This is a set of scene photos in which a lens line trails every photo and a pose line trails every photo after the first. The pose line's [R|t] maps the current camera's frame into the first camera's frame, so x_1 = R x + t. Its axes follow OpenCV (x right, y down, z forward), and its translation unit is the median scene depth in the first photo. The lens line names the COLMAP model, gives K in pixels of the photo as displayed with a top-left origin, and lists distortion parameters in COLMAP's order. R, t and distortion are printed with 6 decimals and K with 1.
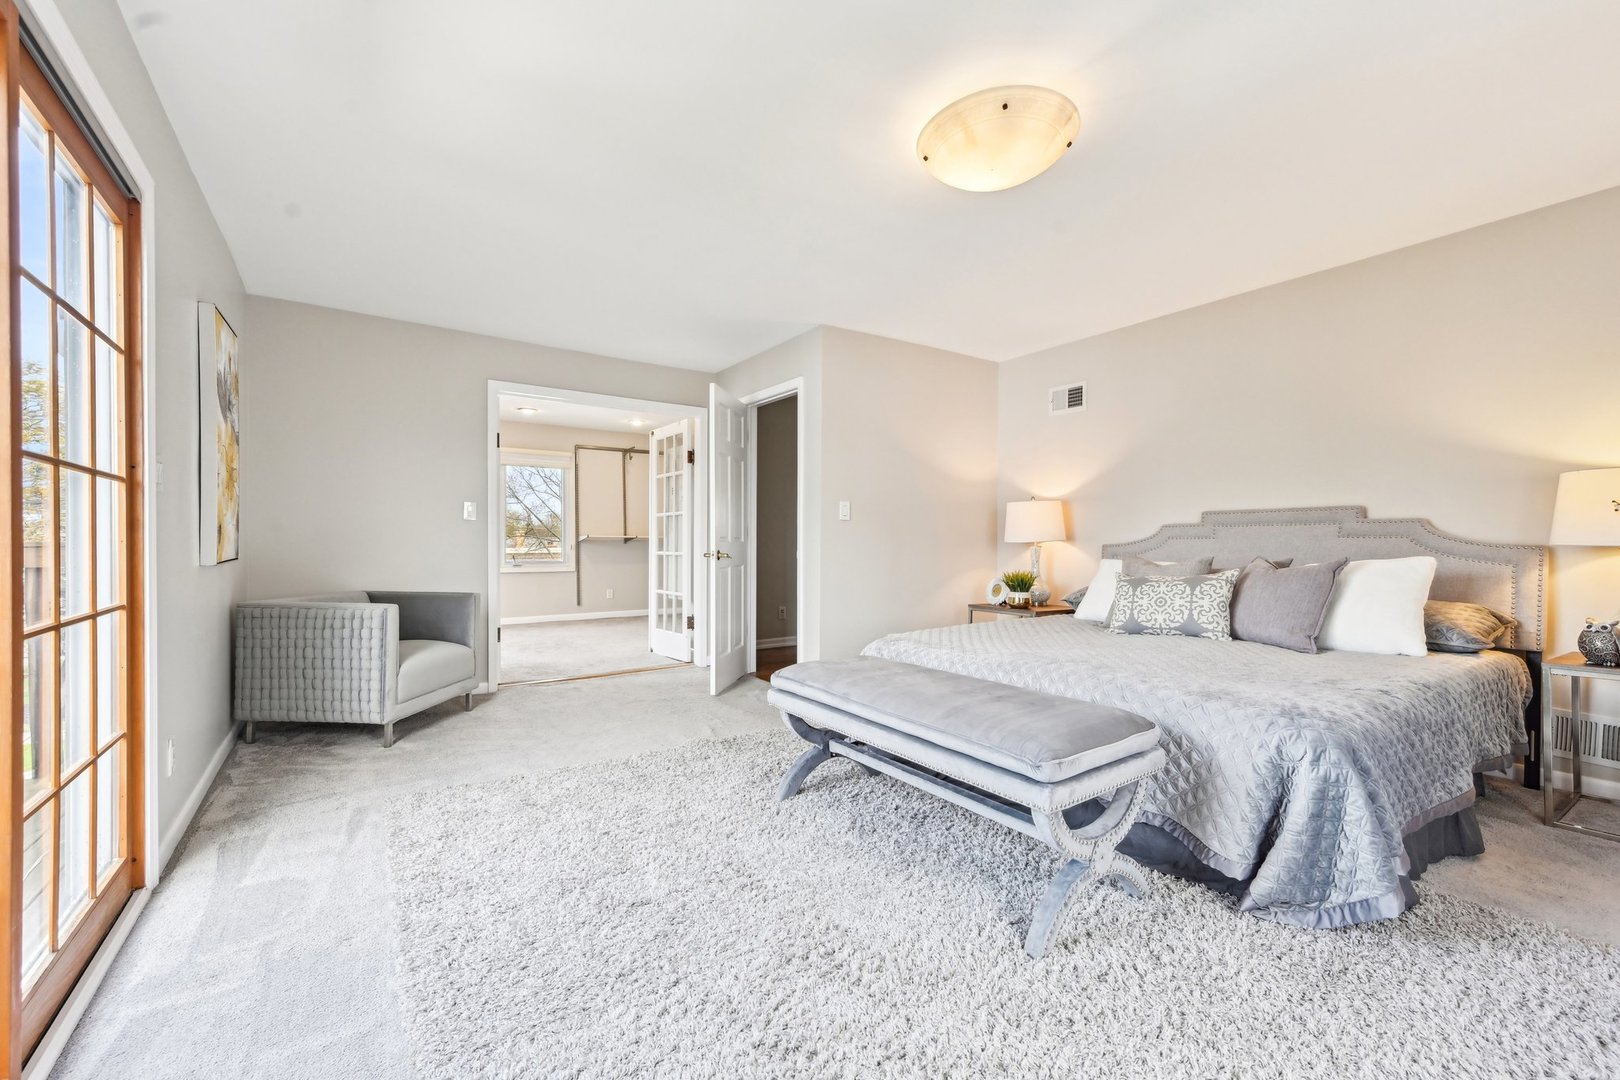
lens RADIAL K [[678.8, 0, 810.8], [0, 678.8, 556.0], [0, 0, 1]] dist [0.007778, -0.000033]
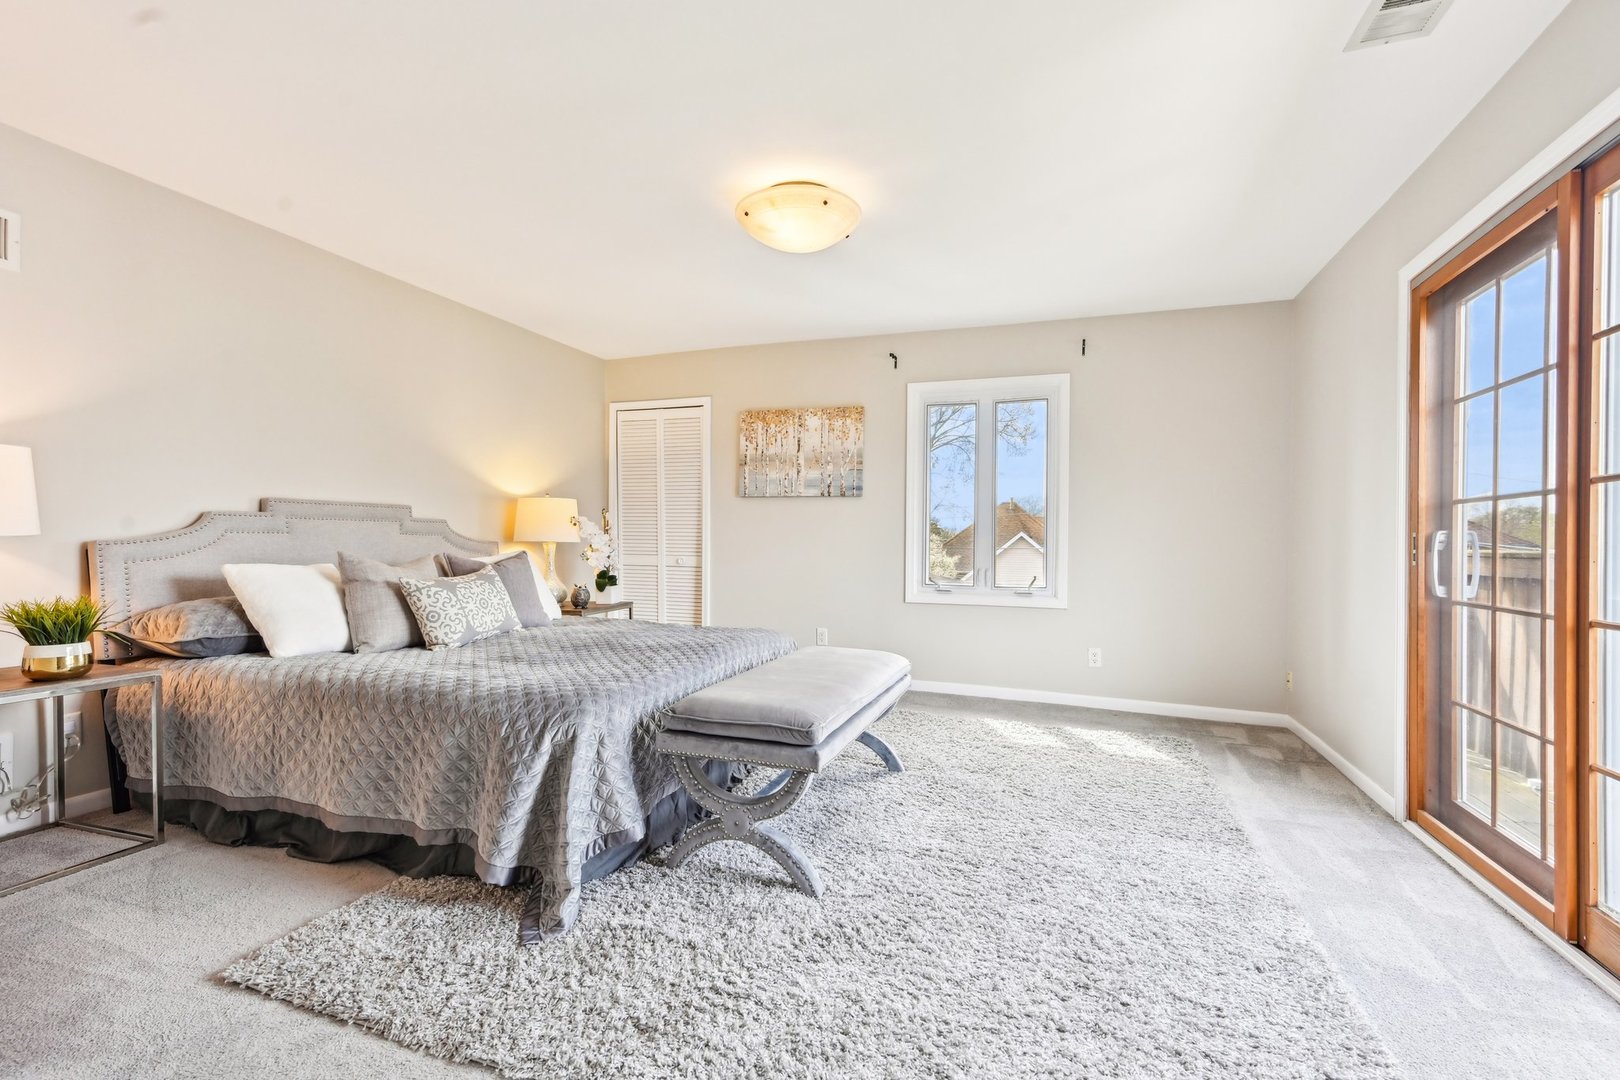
lens RADIAL K [[709.1, 0, 810.0], [0, 709.1, 540.0], [0, 0, 1]] dist [0.019501, -0.004988]
pose [[-0.595210, -0.004837, 0.803555, -0.516186], [0.004963, 0.999941, 0.009696, -0.026052], [-0.803555, 0.009759, -0.595151, 1.154323]]
